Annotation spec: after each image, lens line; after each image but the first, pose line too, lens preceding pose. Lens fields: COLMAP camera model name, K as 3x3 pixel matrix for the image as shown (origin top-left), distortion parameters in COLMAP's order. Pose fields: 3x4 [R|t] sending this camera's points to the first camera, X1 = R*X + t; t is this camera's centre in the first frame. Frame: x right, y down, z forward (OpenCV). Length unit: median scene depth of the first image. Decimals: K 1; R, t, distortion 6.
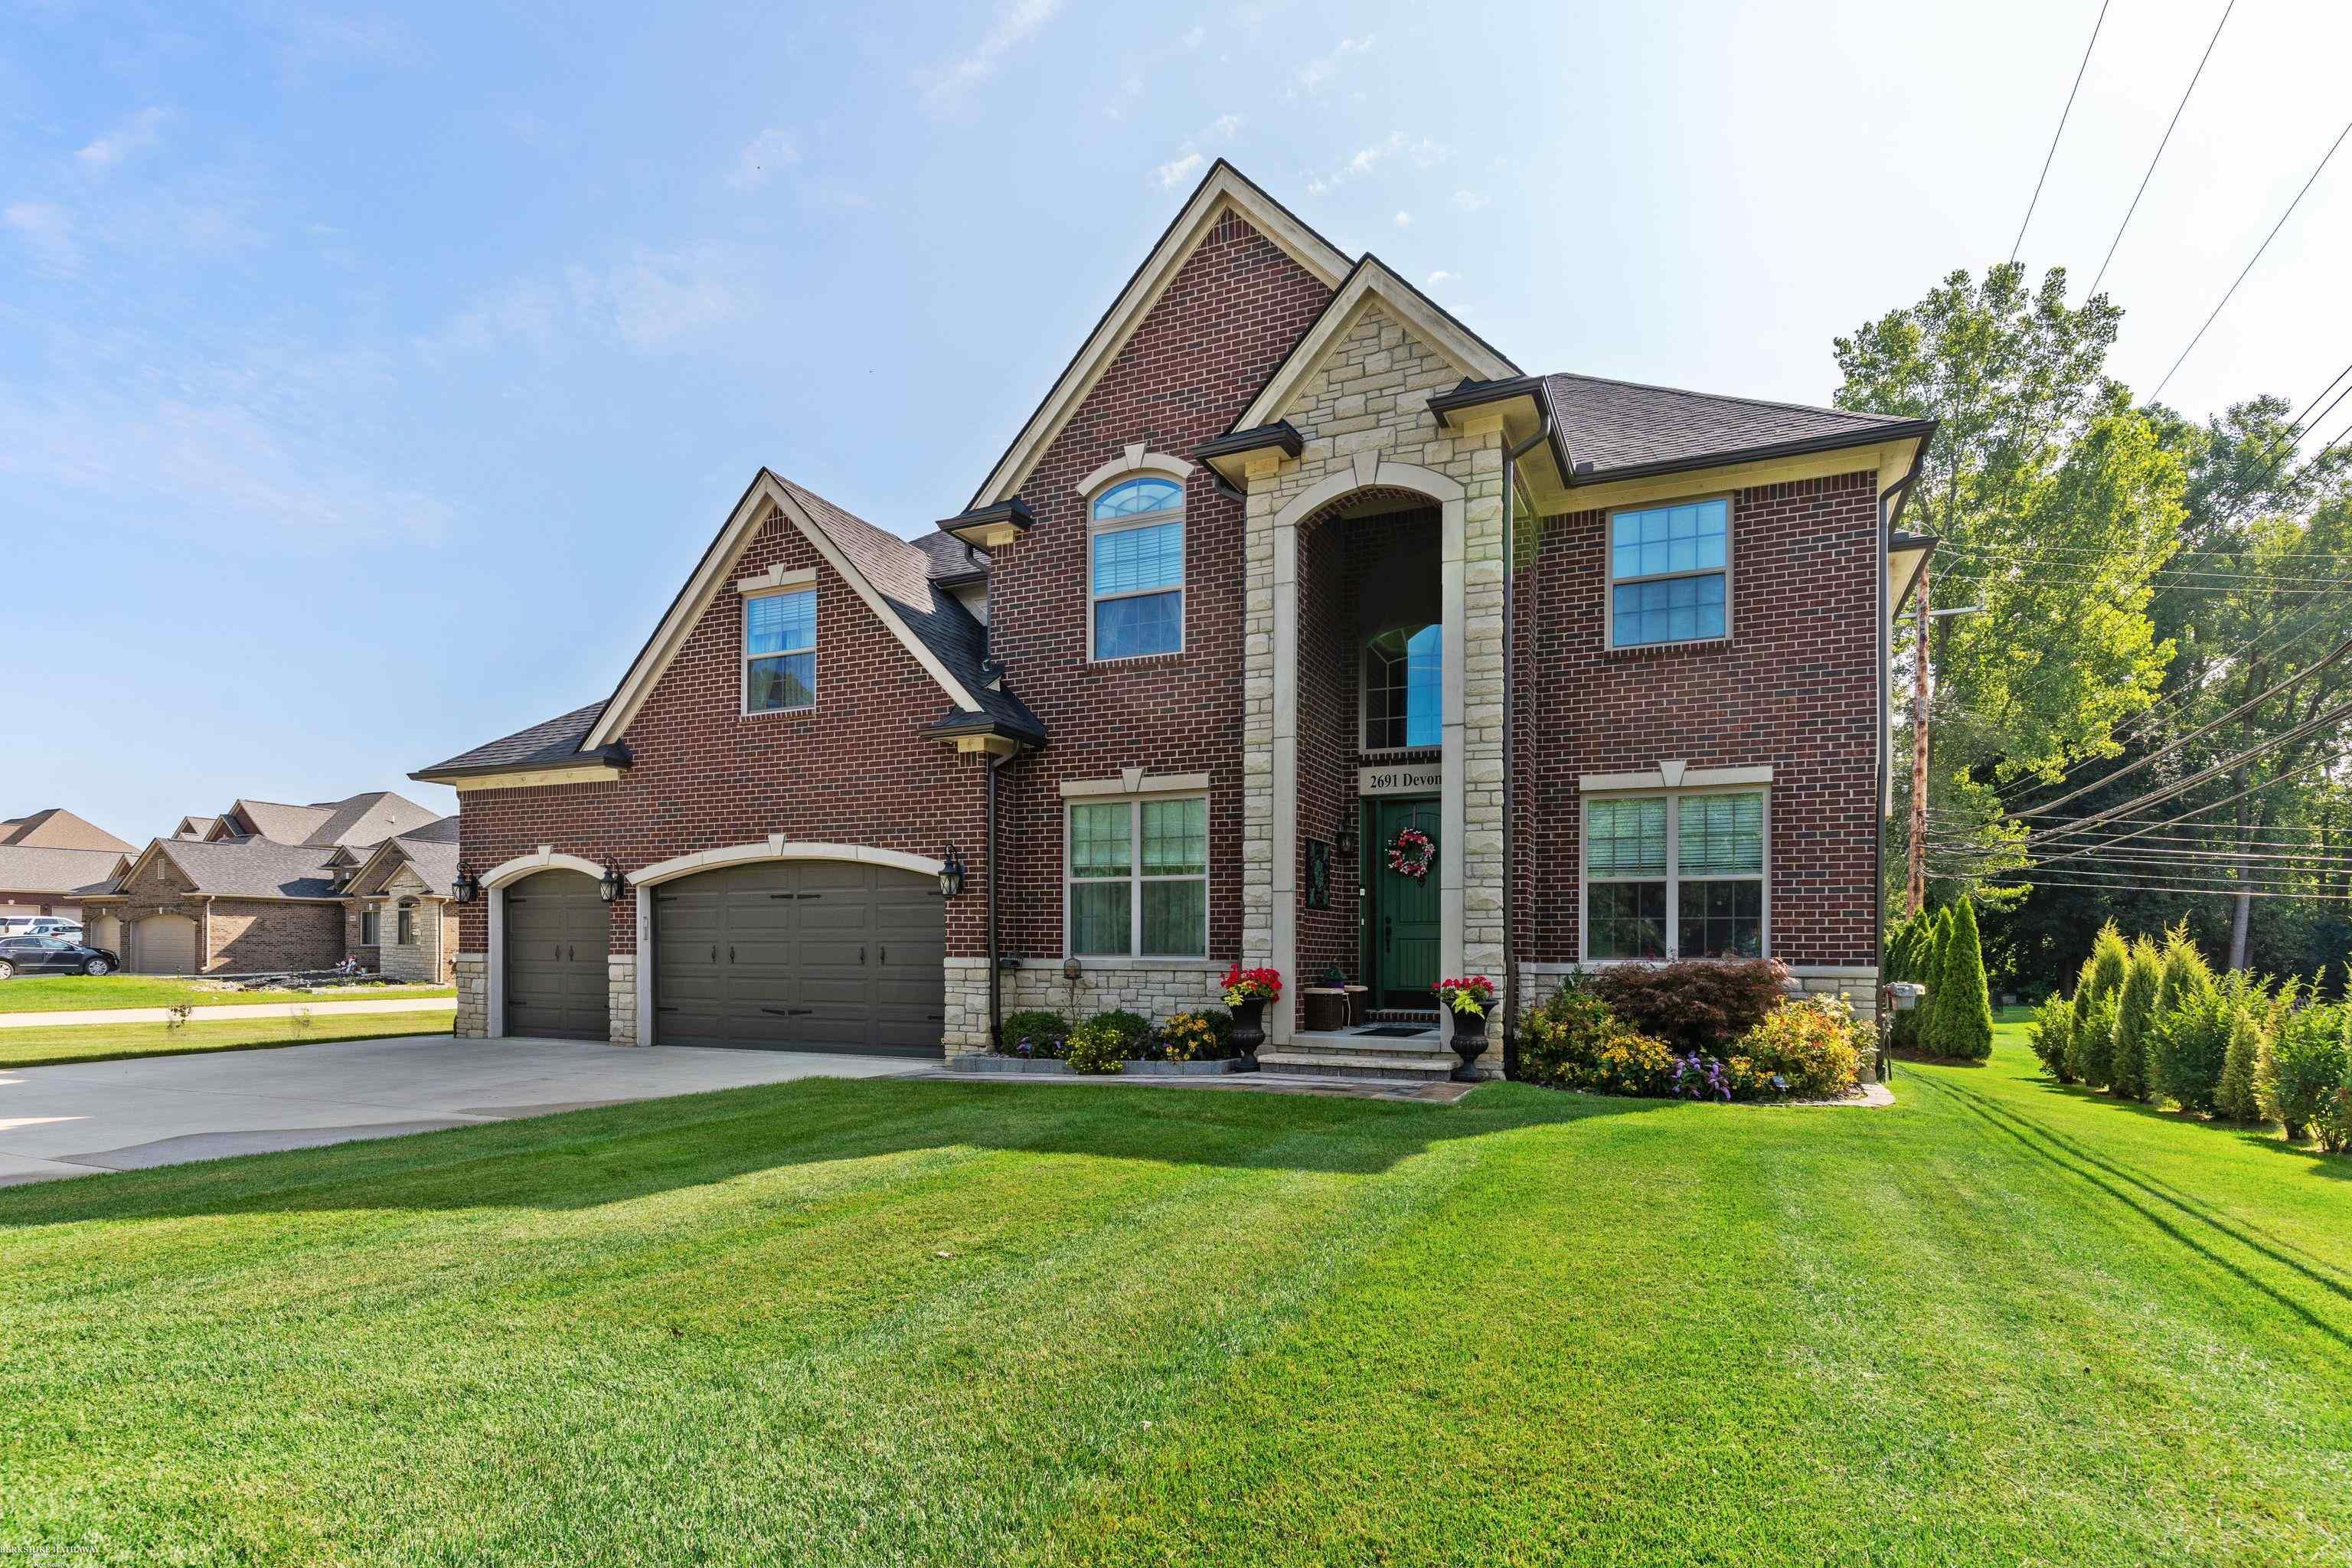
lens RADIAL K [[1216.3, 0, 1182.8], [0, 1216.3, 970.3], [0, 0, 1]] dist [-0.003723, -0.002837]
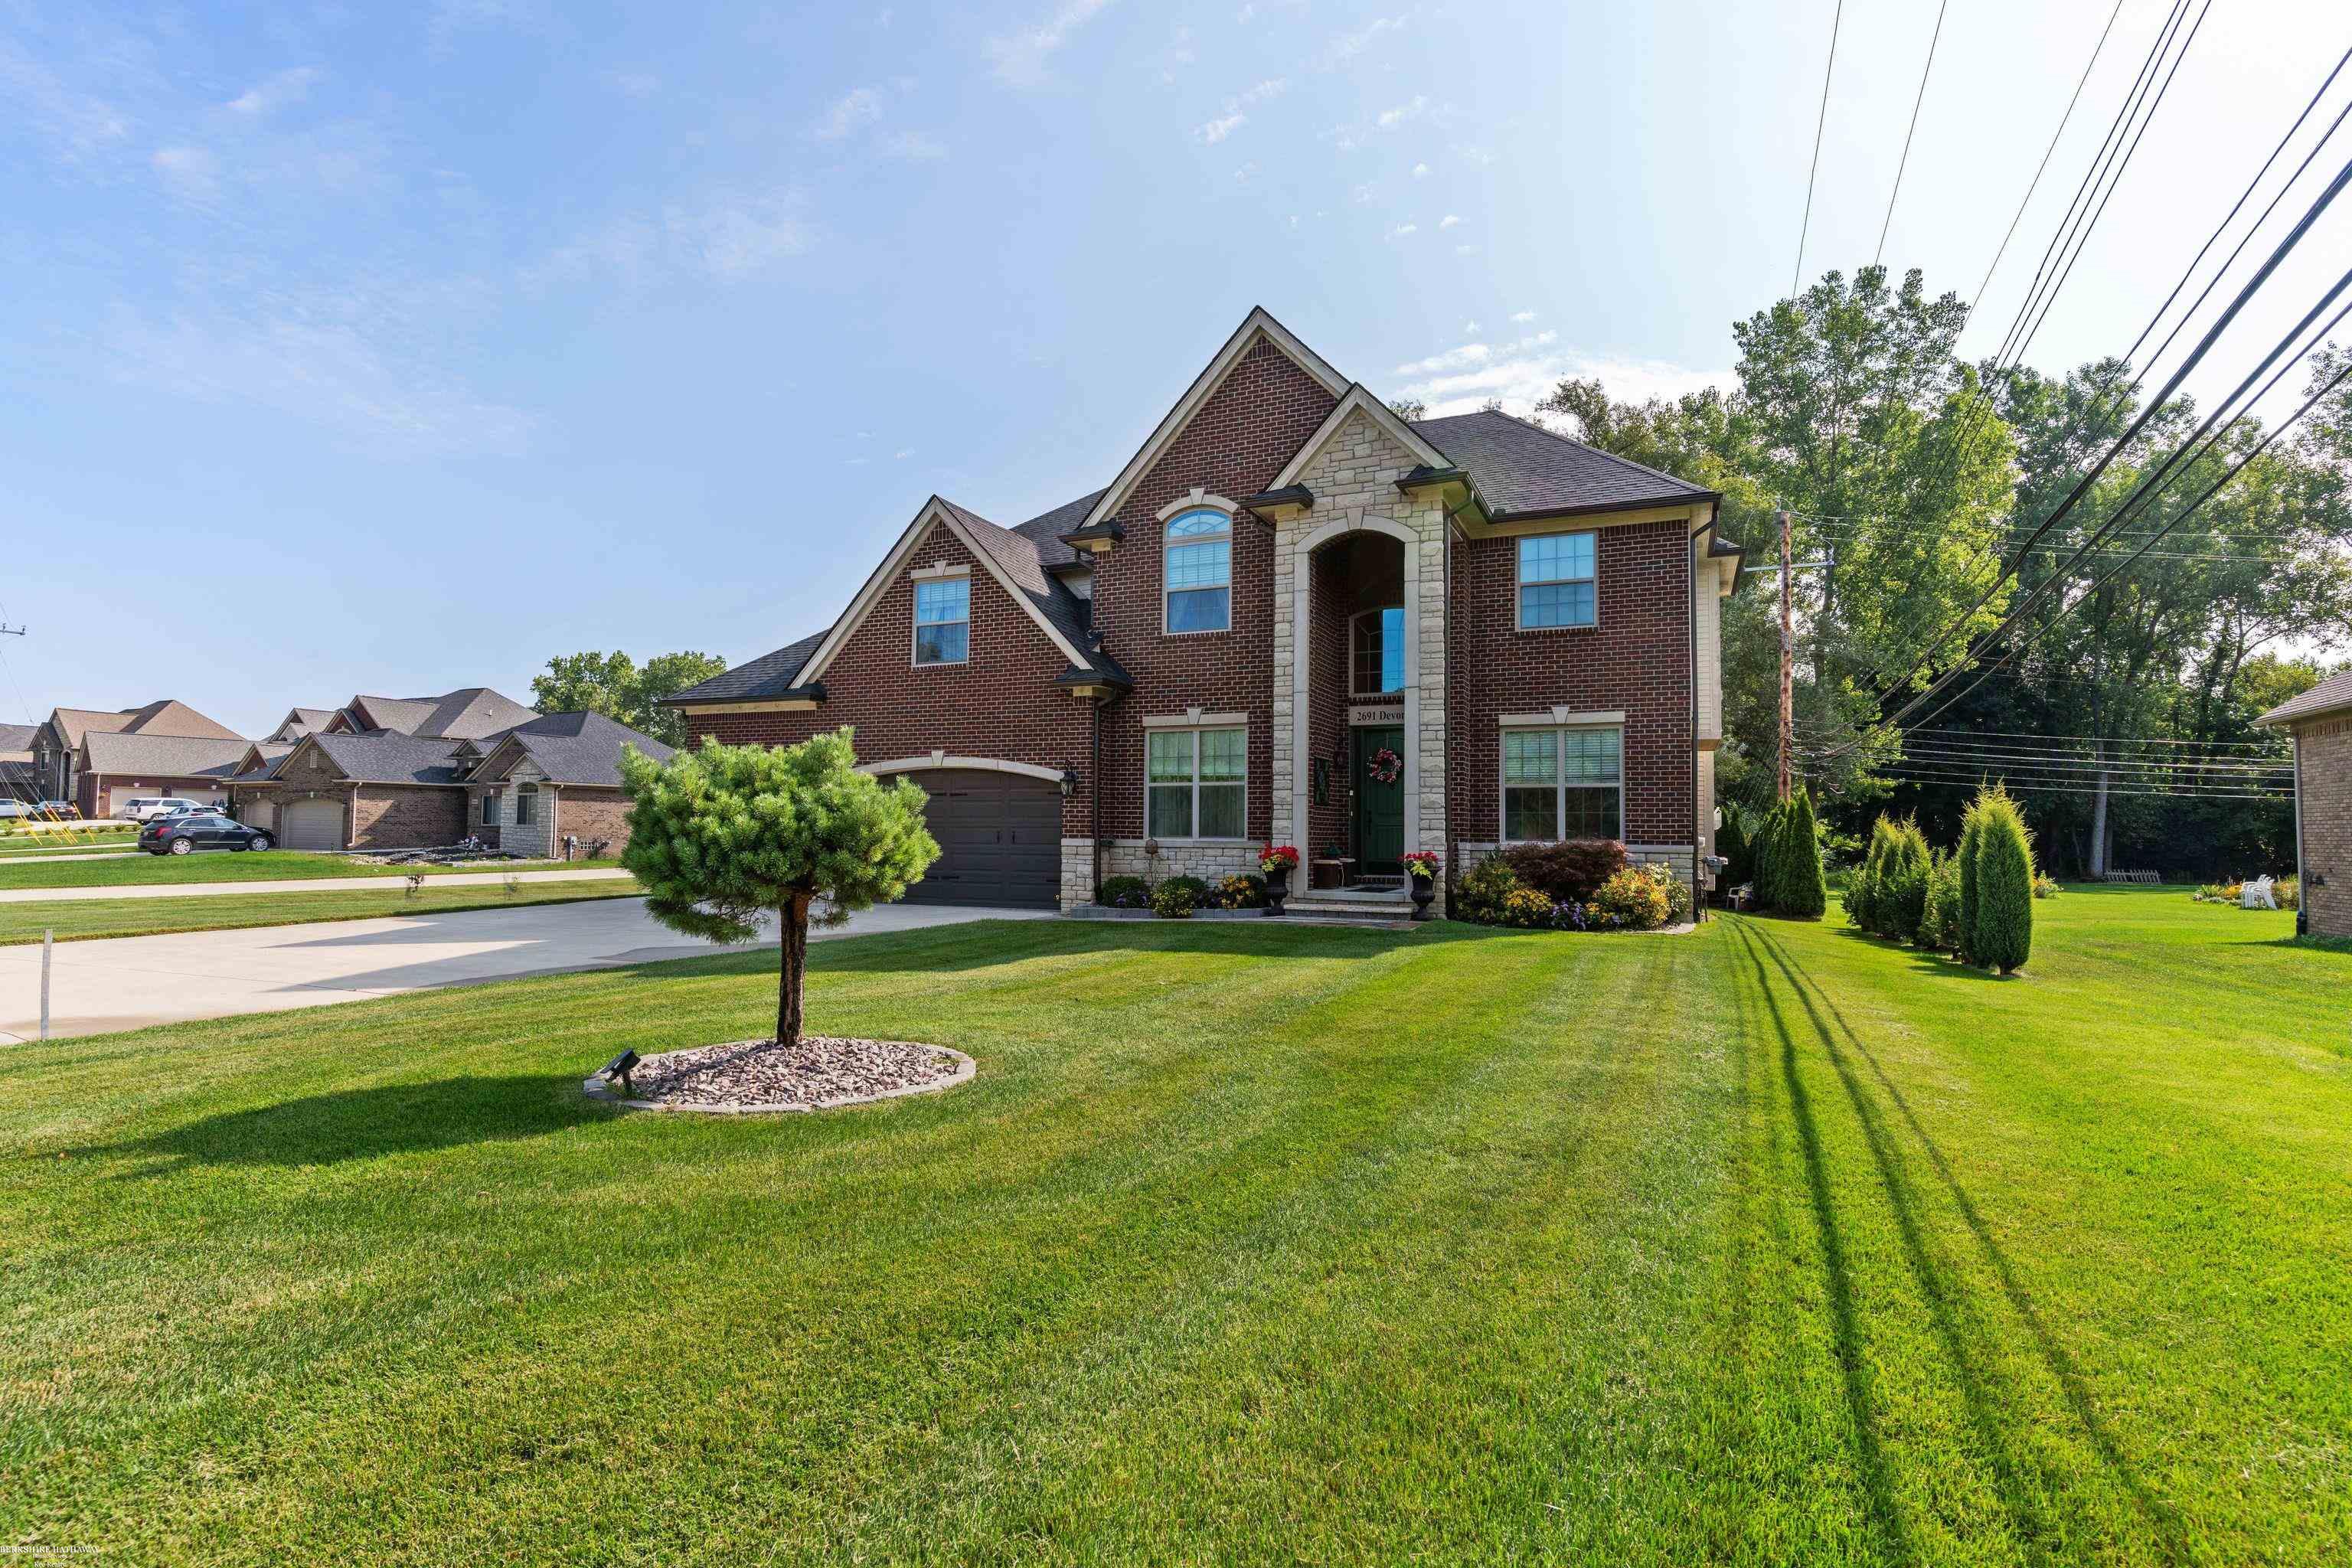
lens RADIAL K [[1136.0, 0, 1226.3], [0, 1136.0, 819.6], [0, 0, 1]] dist [-0.001827, 0.001253]
pose [[0.998992, 0.002033, 0.044838, -0.063297], [-0.000941, 0.999703, -0.024354, -0.000374], [-0.044874, 0.024288, 0.998697, -0.348848]]
